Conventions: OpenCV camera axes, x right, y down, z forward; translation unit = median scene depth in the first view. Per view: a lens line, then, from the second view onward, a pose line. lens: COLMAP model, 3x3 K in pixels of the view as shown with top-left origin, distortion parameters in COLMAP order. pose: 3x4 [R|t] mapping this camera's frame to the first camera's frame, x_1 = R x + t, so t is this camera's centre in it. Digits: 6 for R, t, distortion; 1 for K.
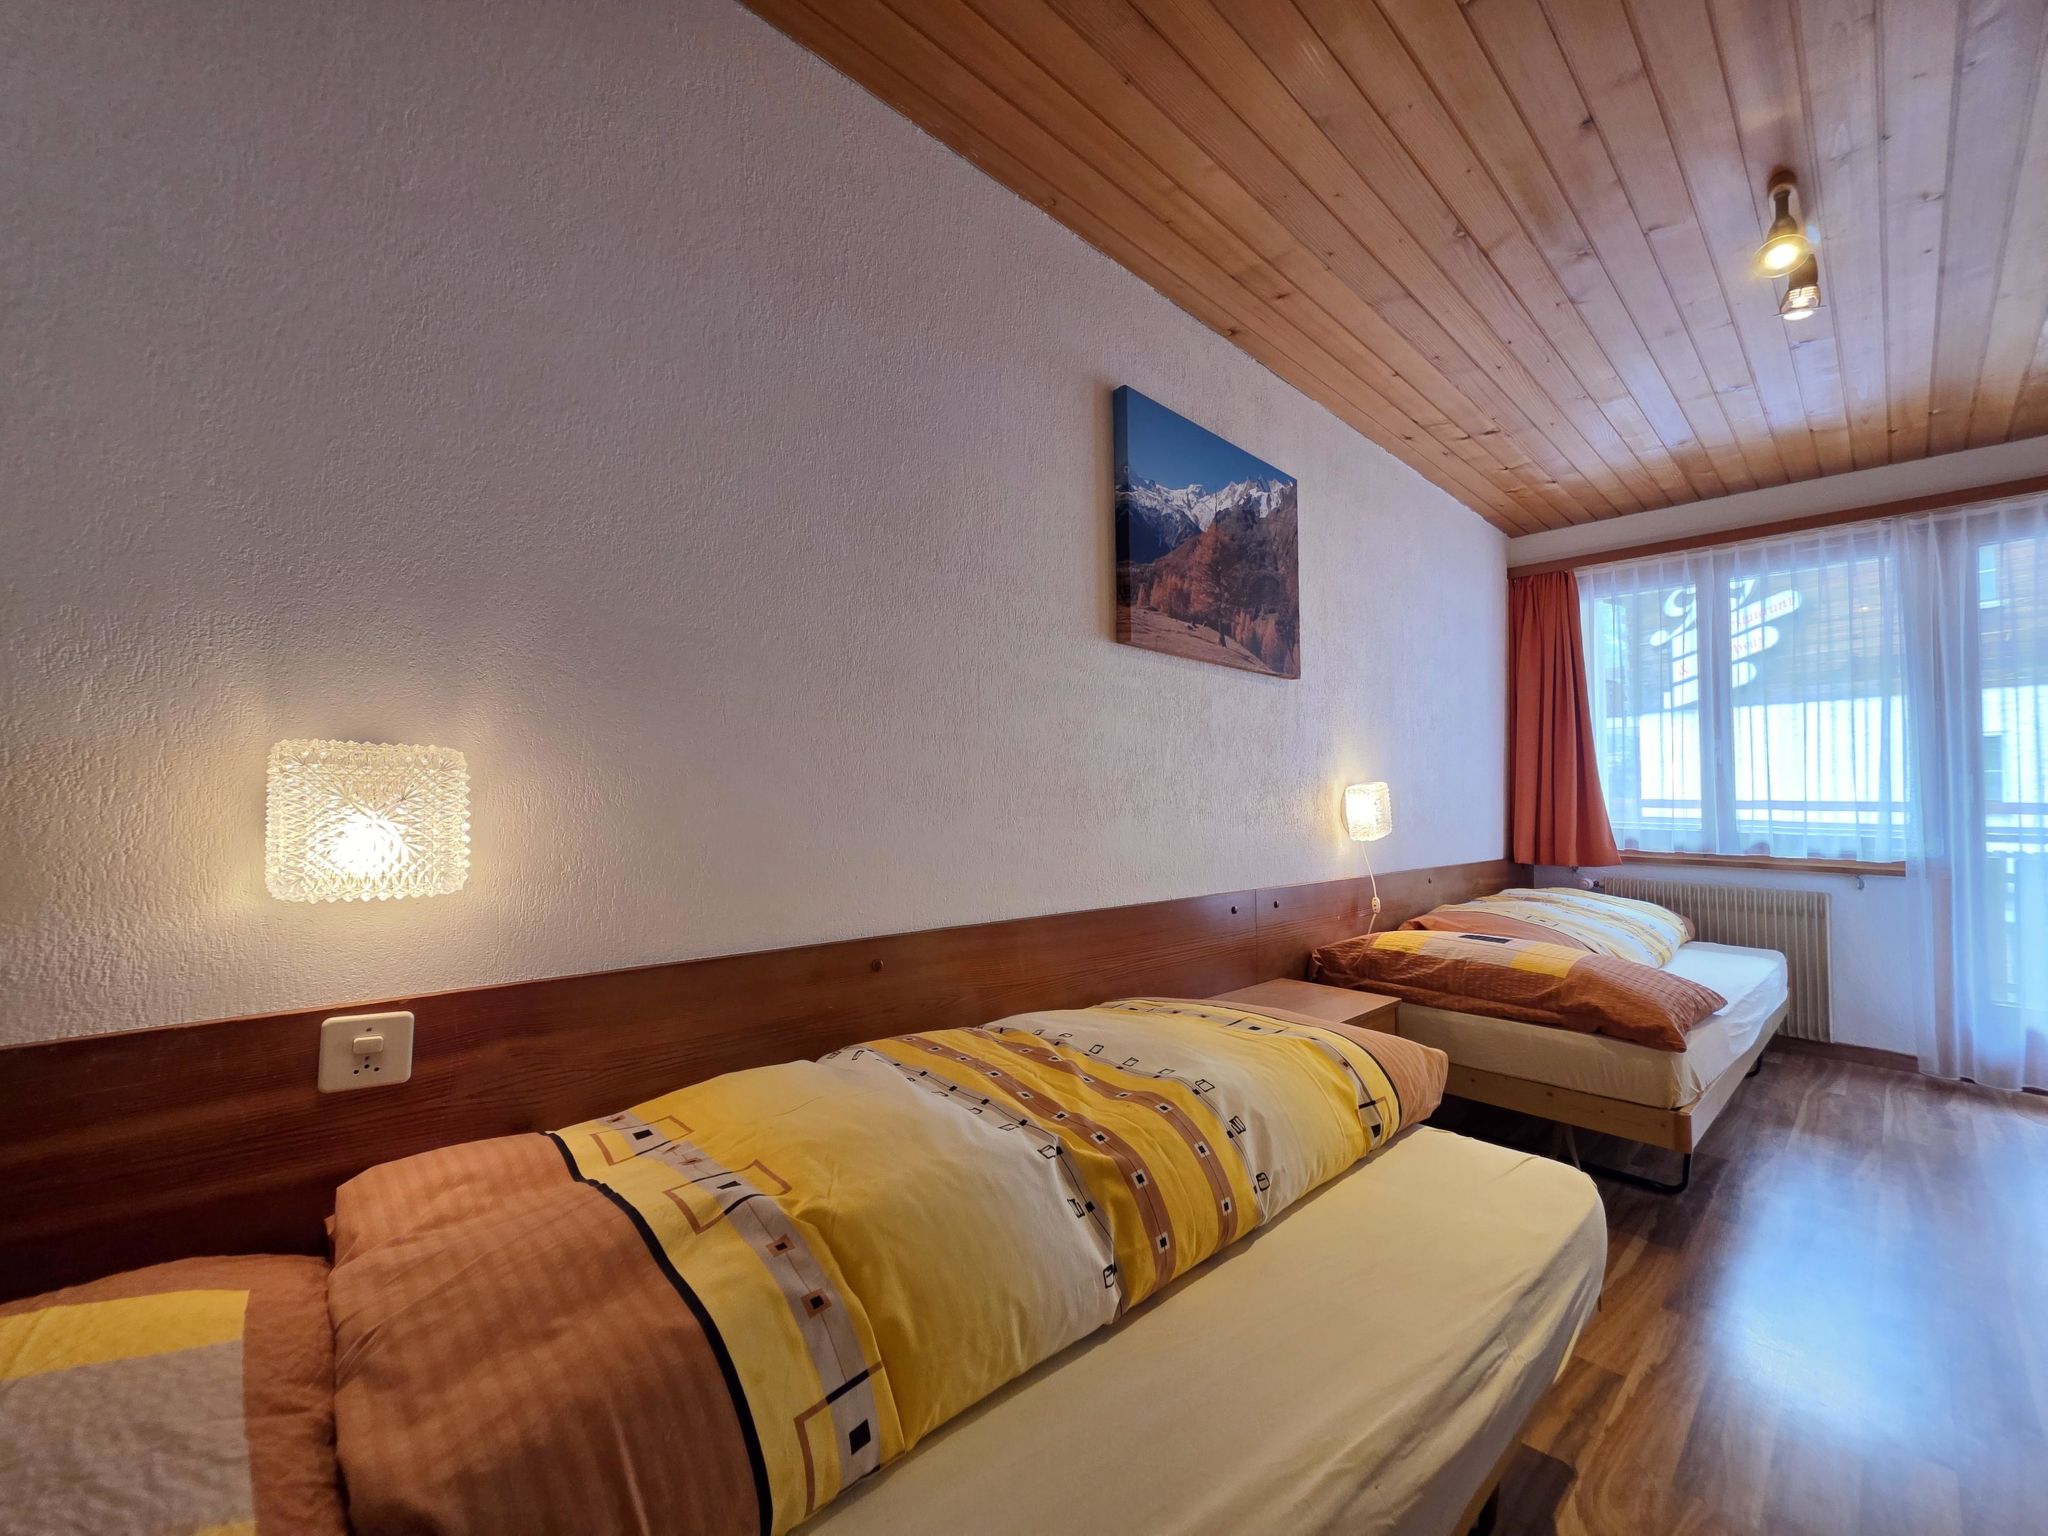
lens RADIAL K [[827.8, 0, 1024.0], [0, 827.8, 768.0], [0, 0, 1]] dist [0.008443, -0.000243]
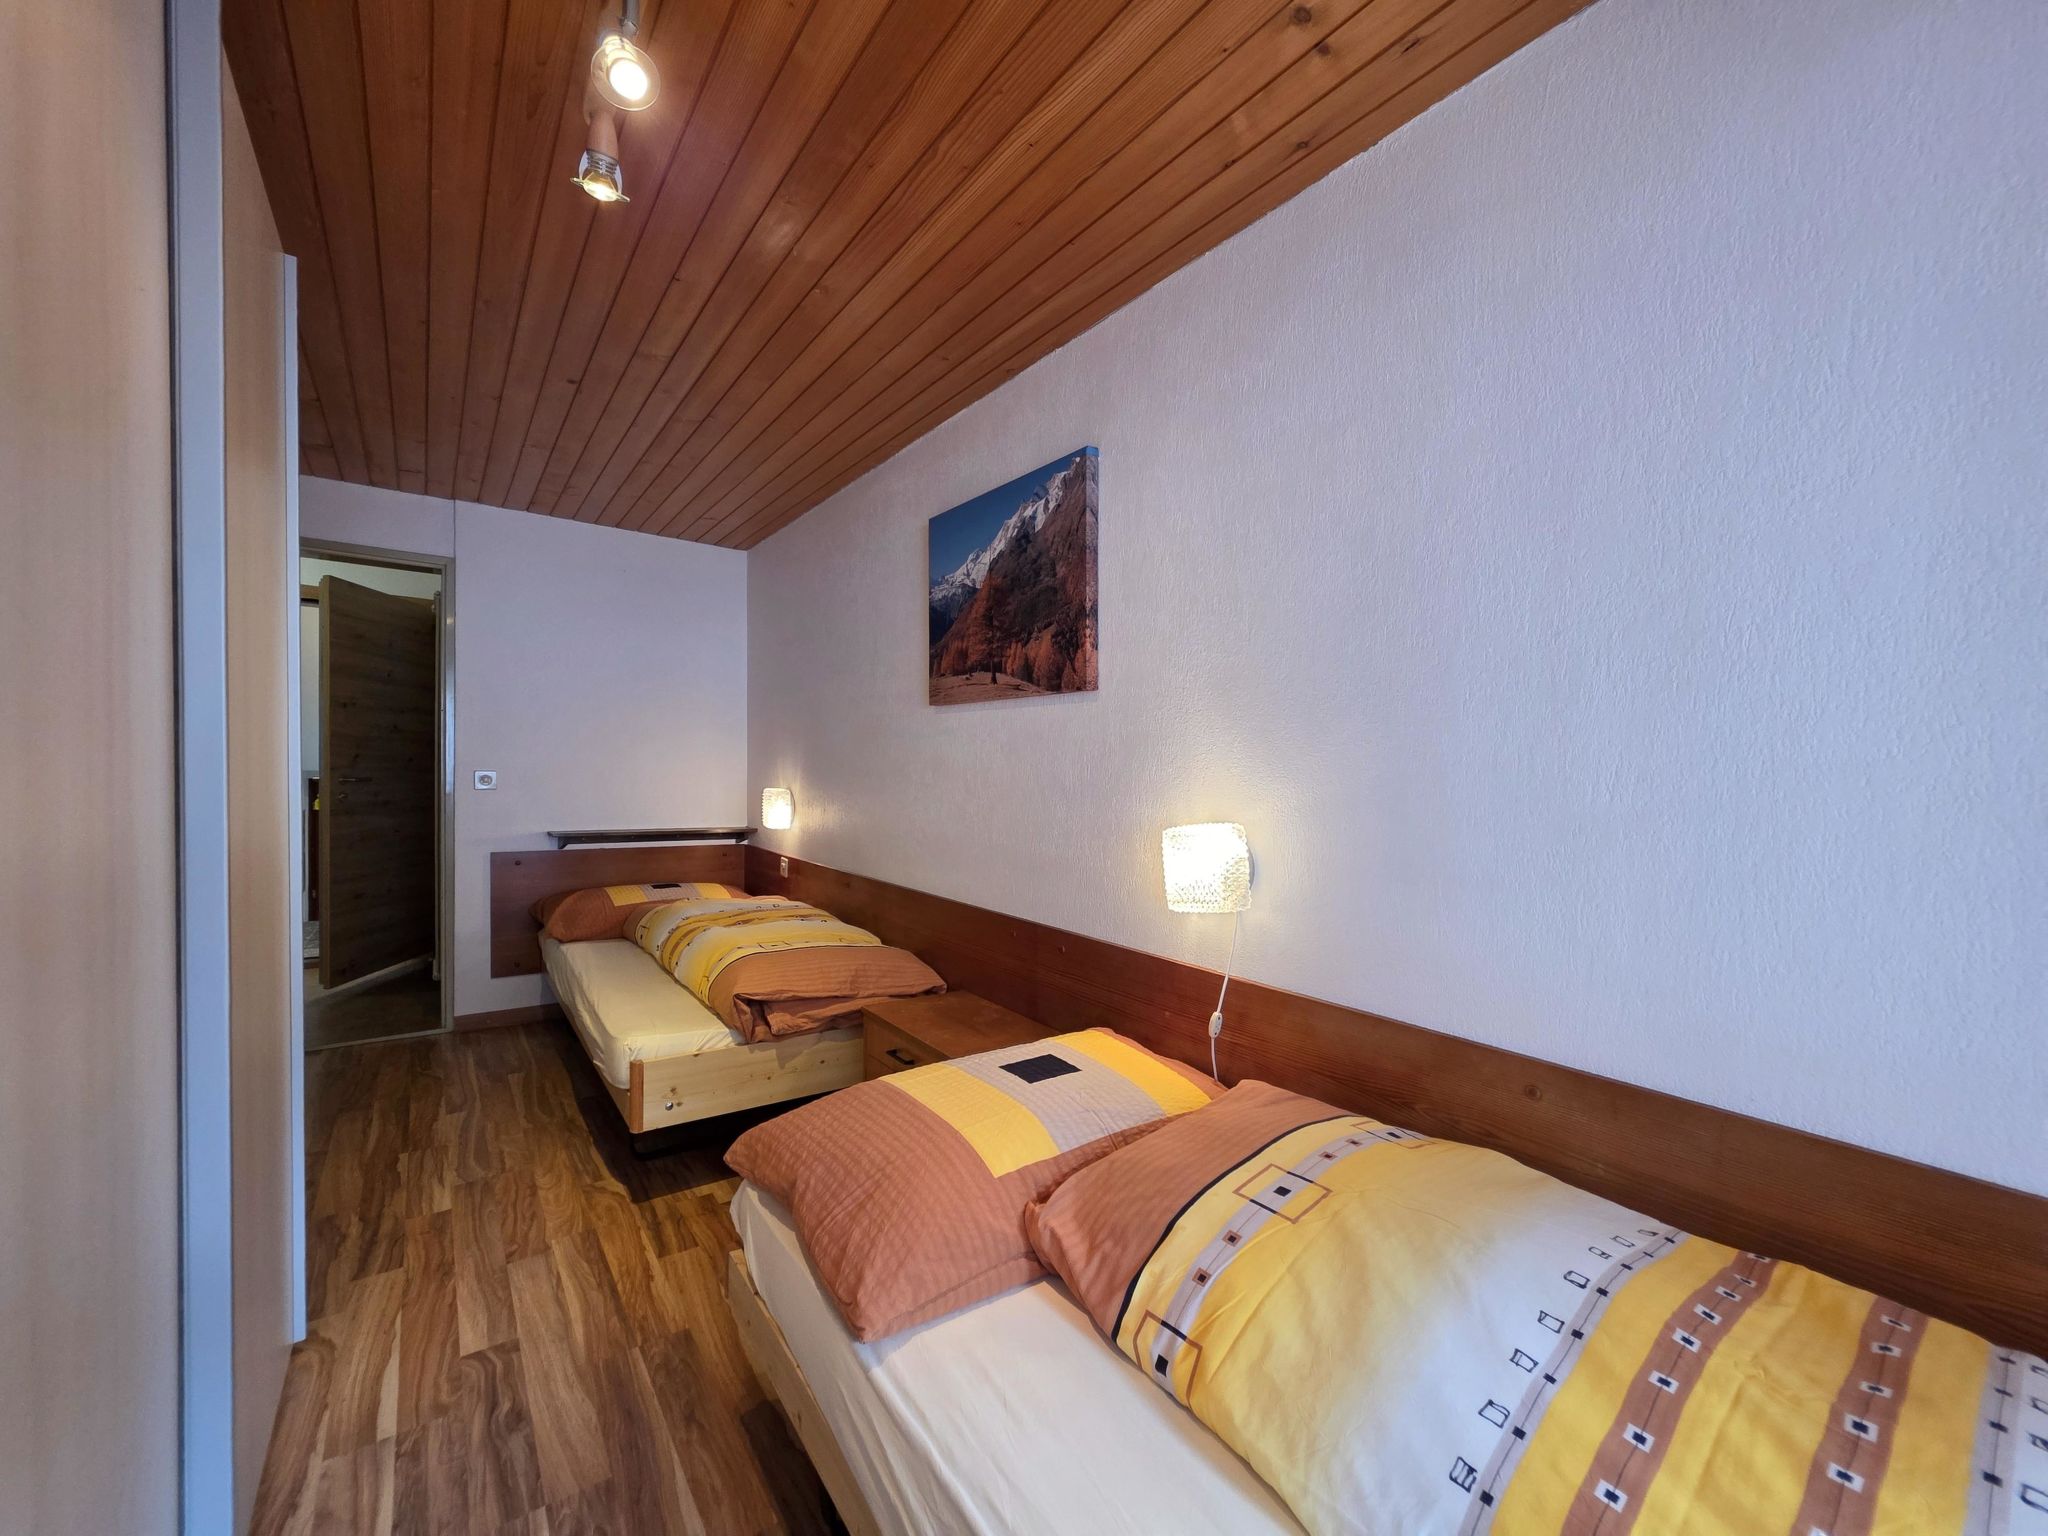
lens RADIAL K [[827.8, 0, 1024.0], [0, 827.8, 768.0], [0, 0, 1]] dist [0.008443, -0.000243]
pose [[-0.133858, -0.003652, -0.990994, 1.306037], [0.028703, 0.999559, -0.007561, -0.028259], [0.990585, -0.029456, -0.133694, 1.180745]]
